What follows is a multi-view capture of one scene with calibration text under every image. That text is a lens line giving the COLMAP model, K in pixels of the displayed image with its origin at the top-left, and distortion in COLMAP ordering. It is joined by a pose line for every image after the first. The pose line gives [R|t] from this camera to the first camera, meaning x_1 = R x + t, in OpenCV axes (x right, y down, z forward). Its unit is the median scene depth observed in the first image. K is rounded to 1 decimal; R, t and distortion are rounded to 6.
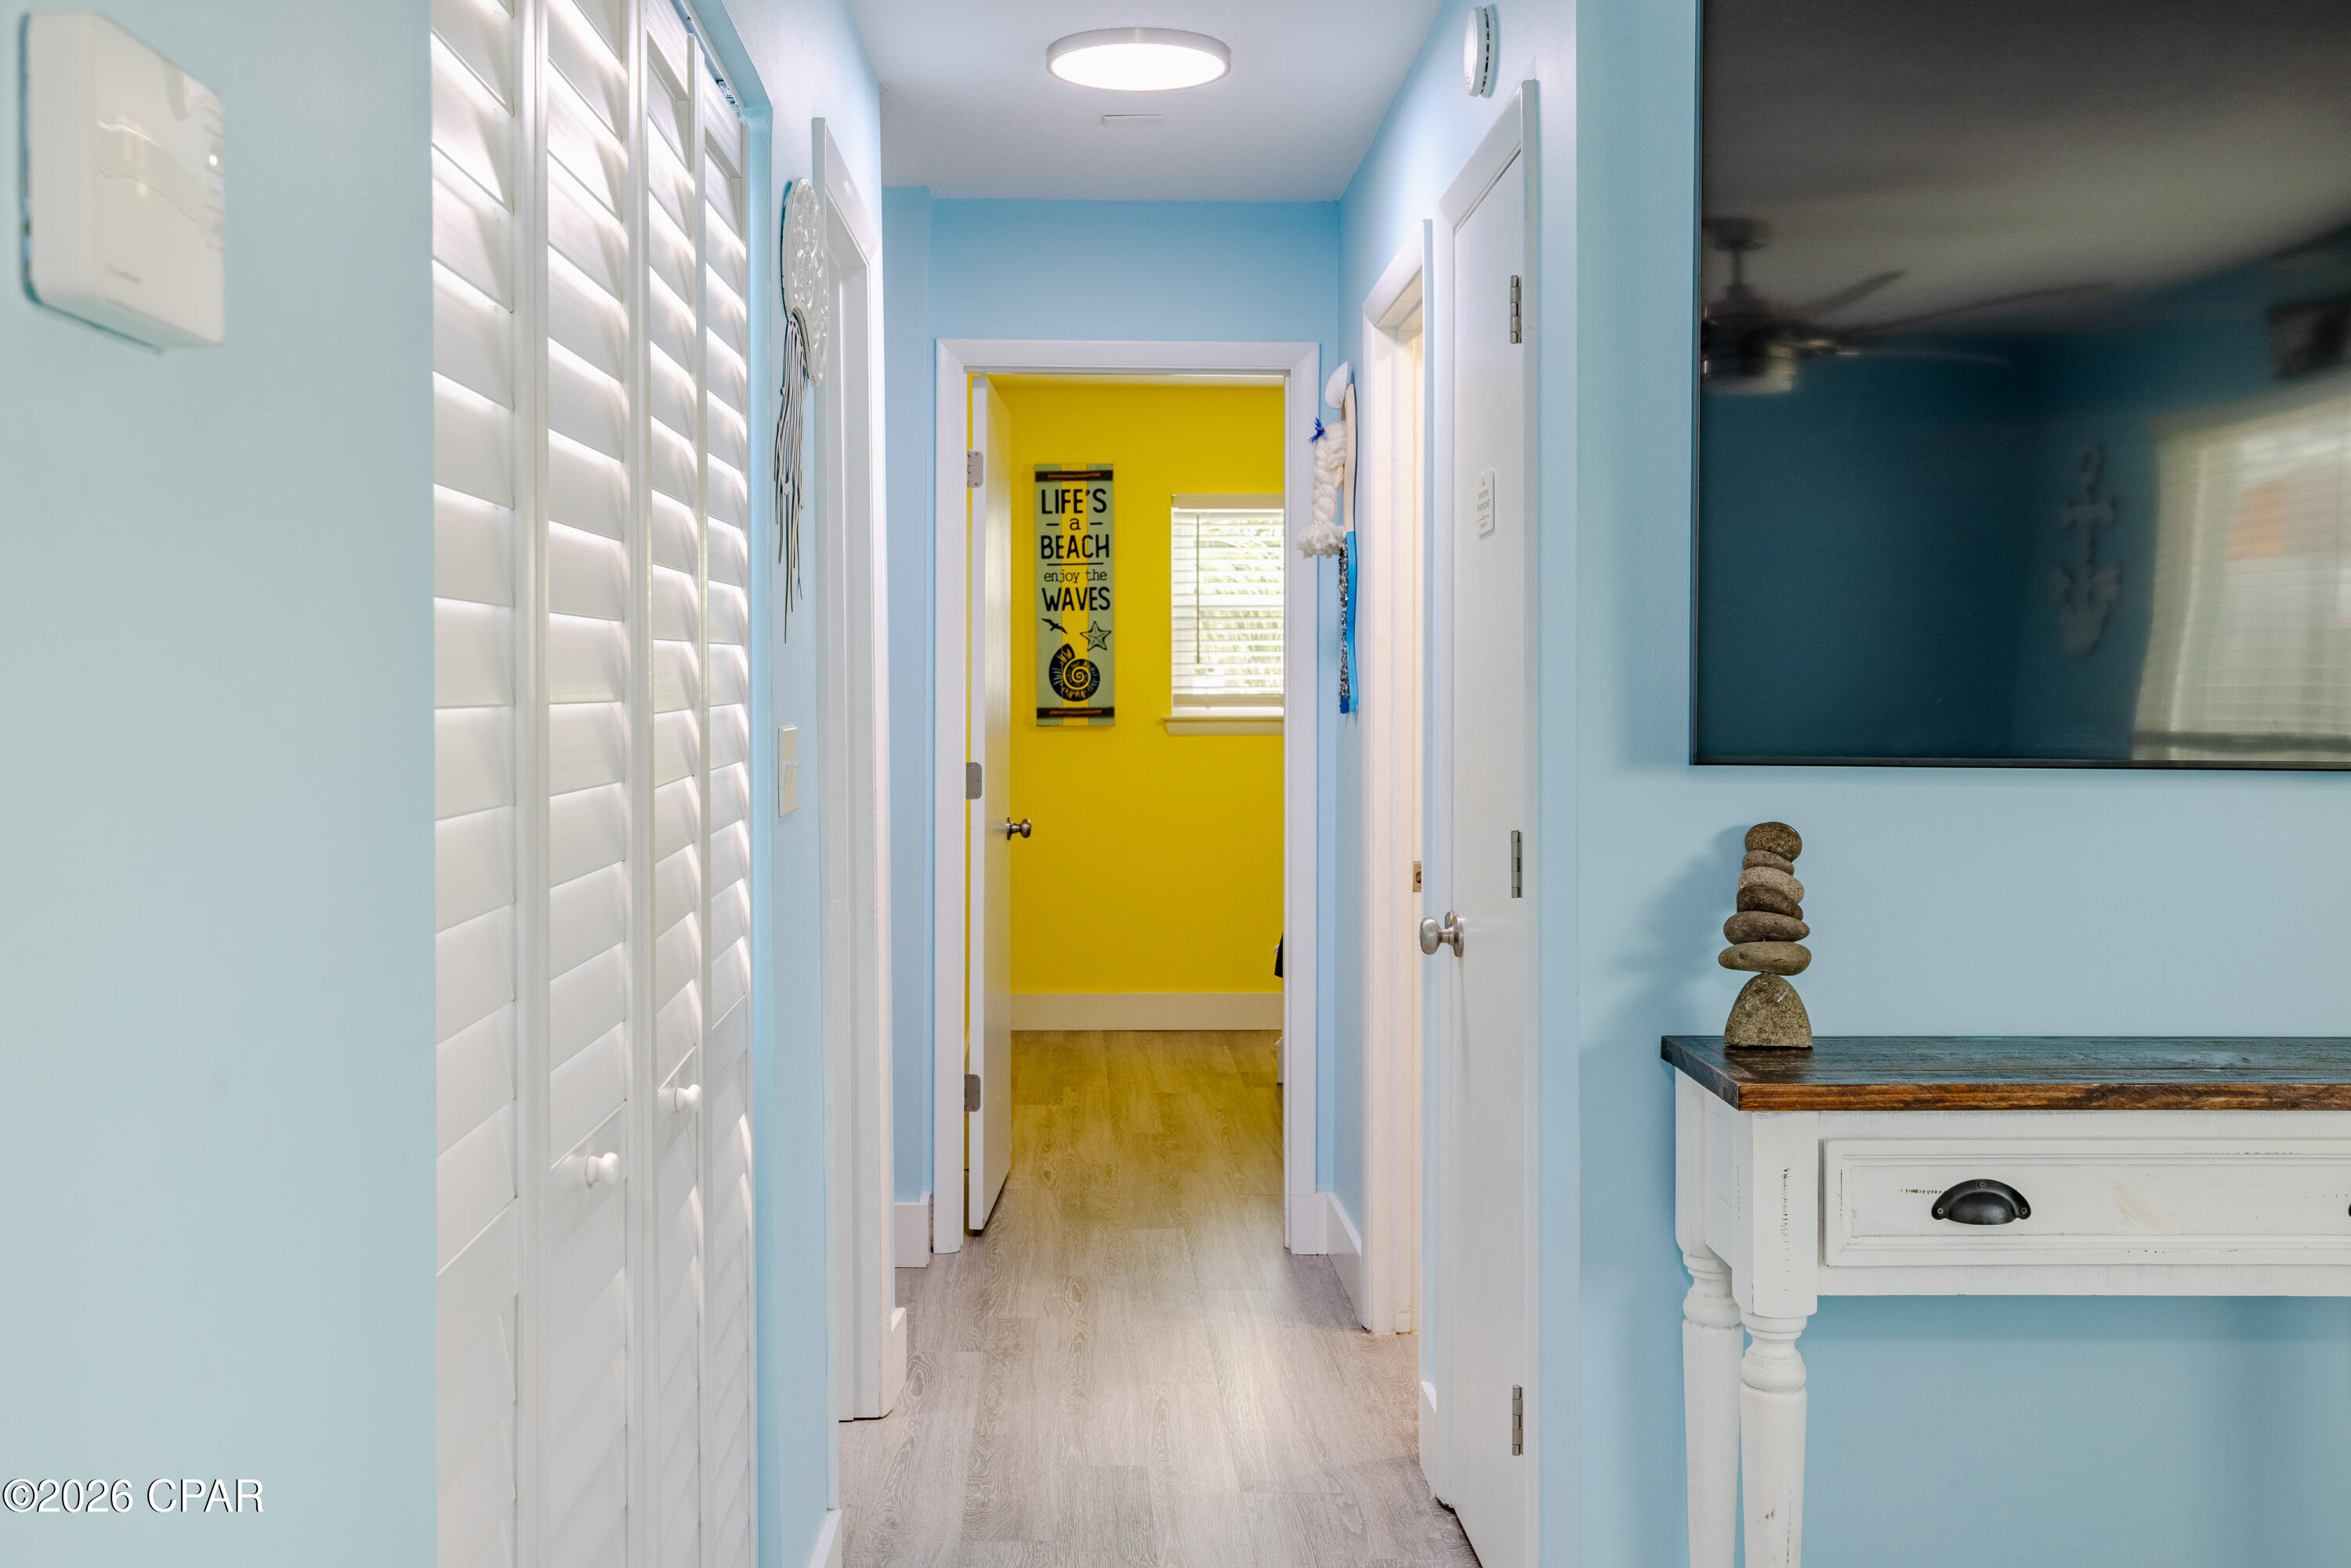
lens RADIAL K [[2296.7, 0, 1067.1], [0, 2296.7, 664.5], [0, 0, 1]] dist [0.007075, 0.000000]
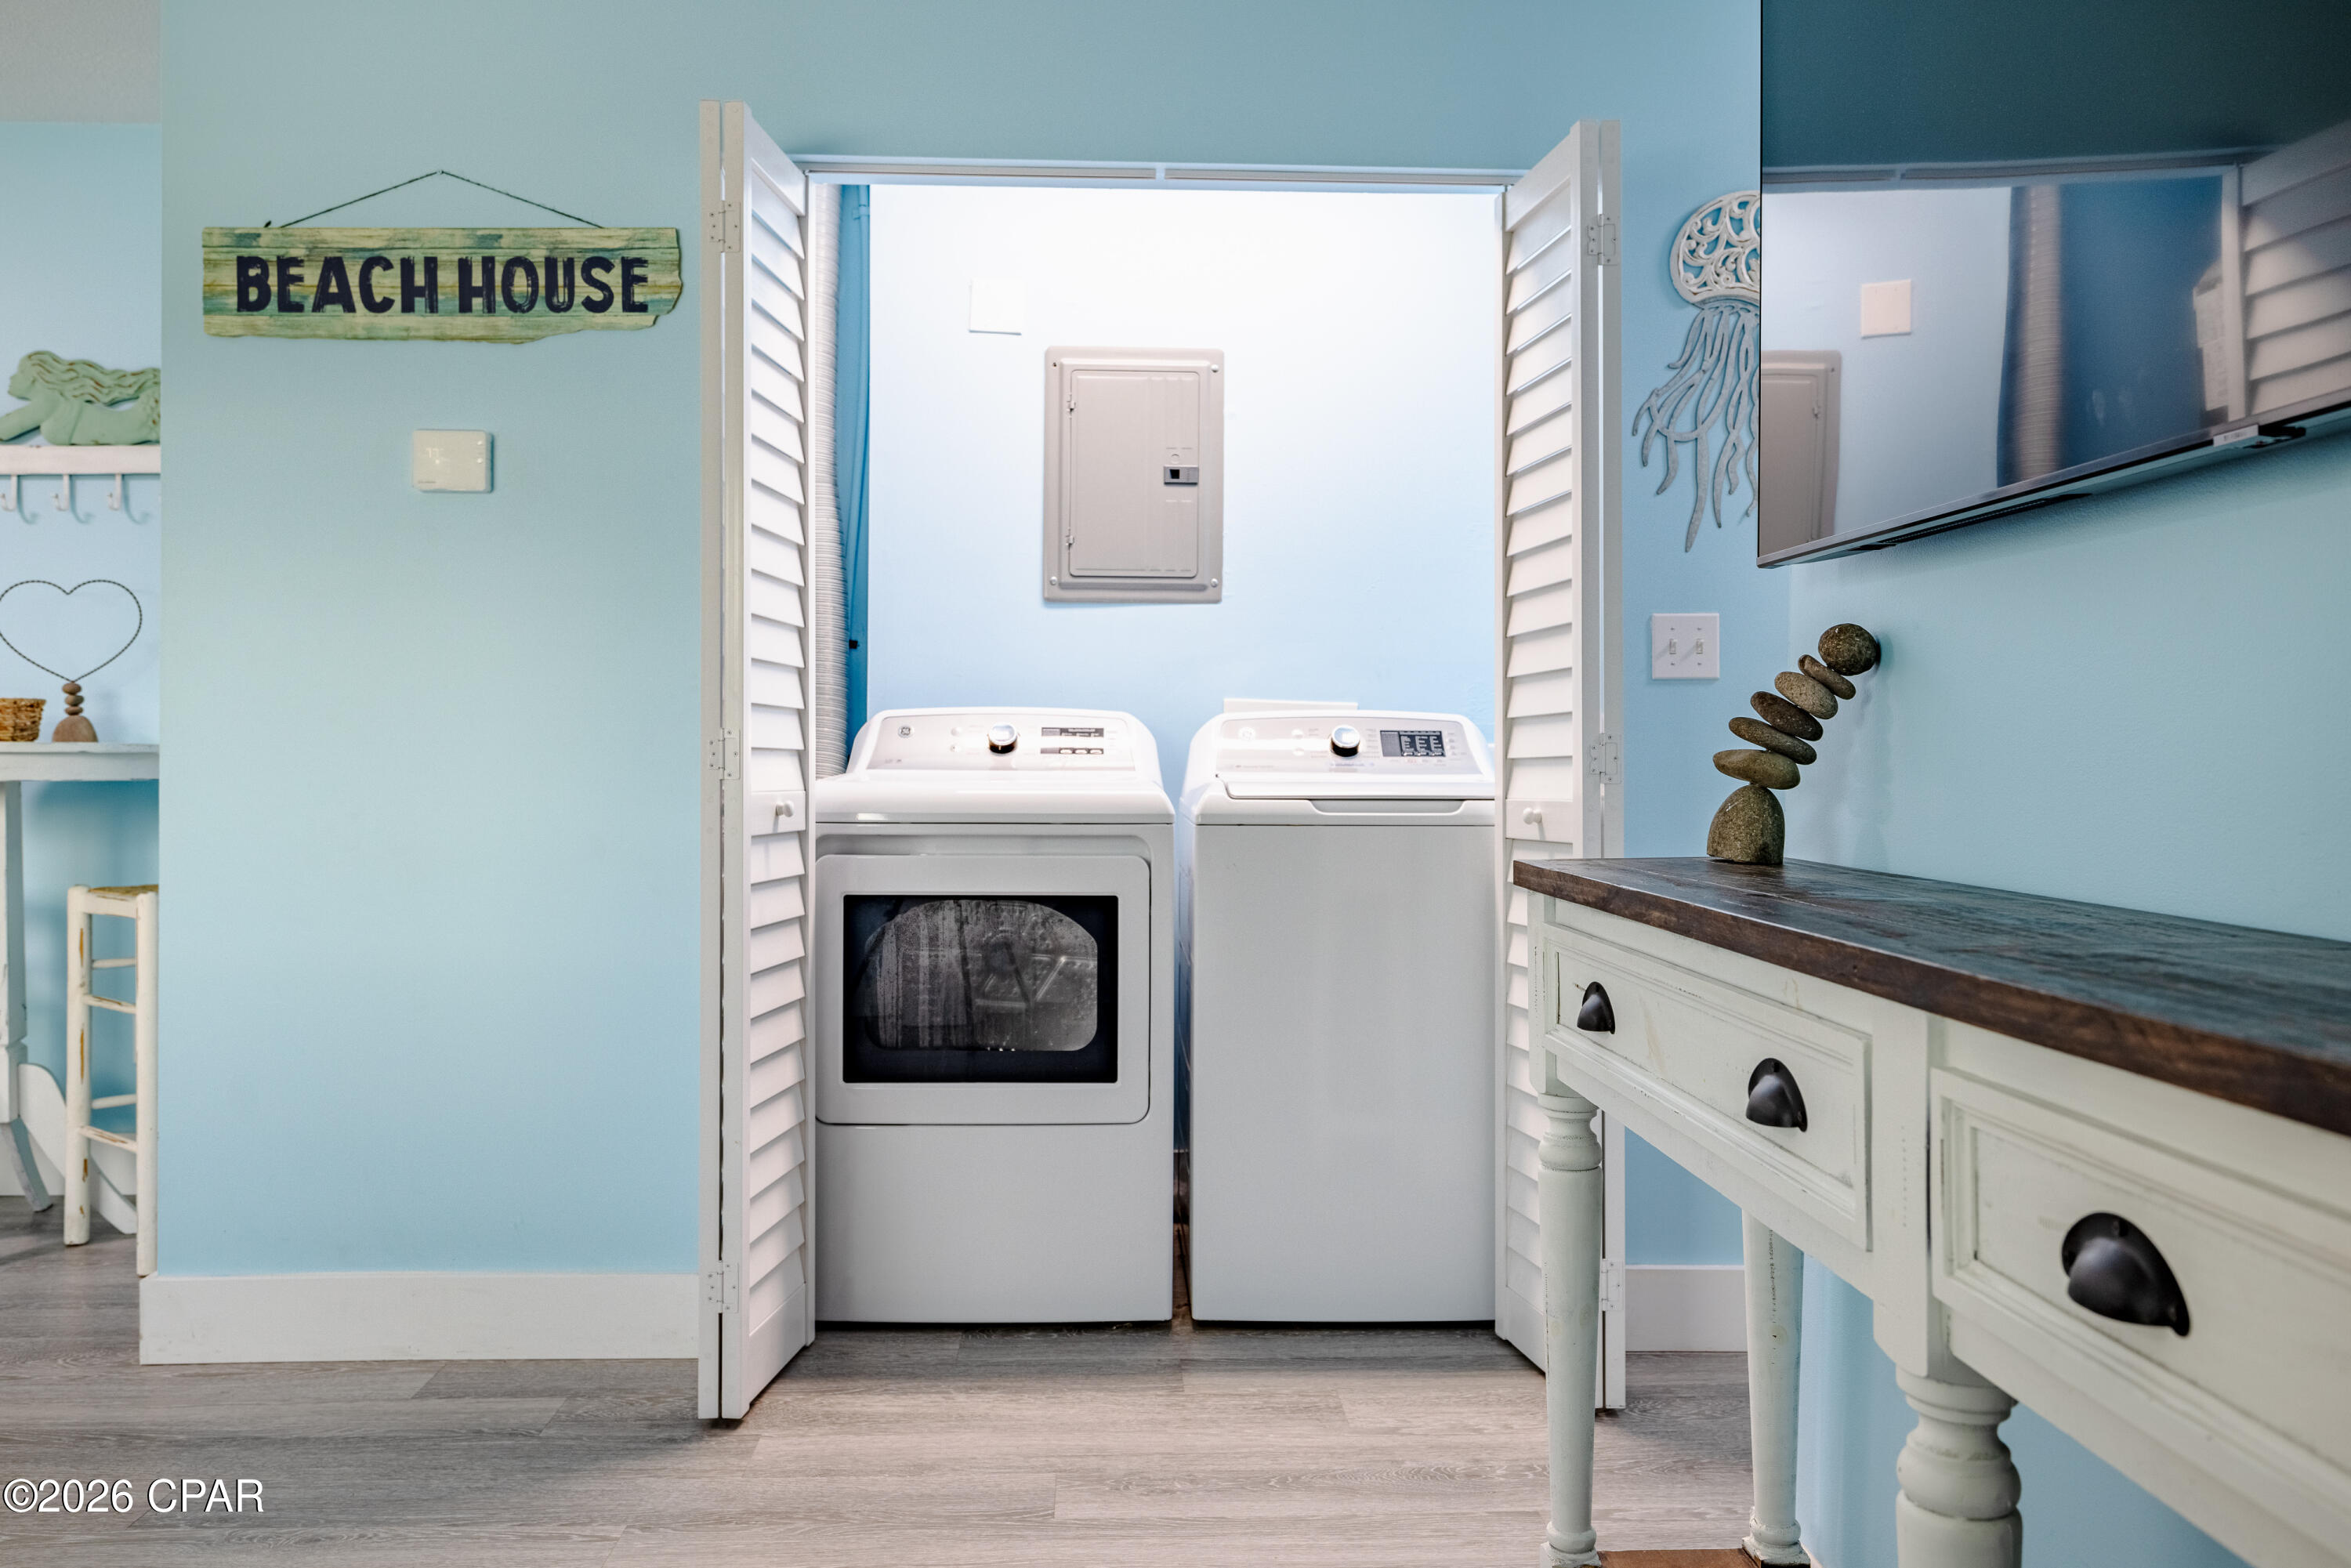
lens RADIAL K [[1755.6, 0, 1168.6], [0, 1755.6, 766.5], [0, 0, 1]] dist [-0.010169, 0.007370]
pose [[0.047616, 0.006581, -0.998844, 0.295295], [0.002784, 0.999974, 0.006721, 0.035396], [0.998862, -0.003101, 0.047596, 0.217201]]
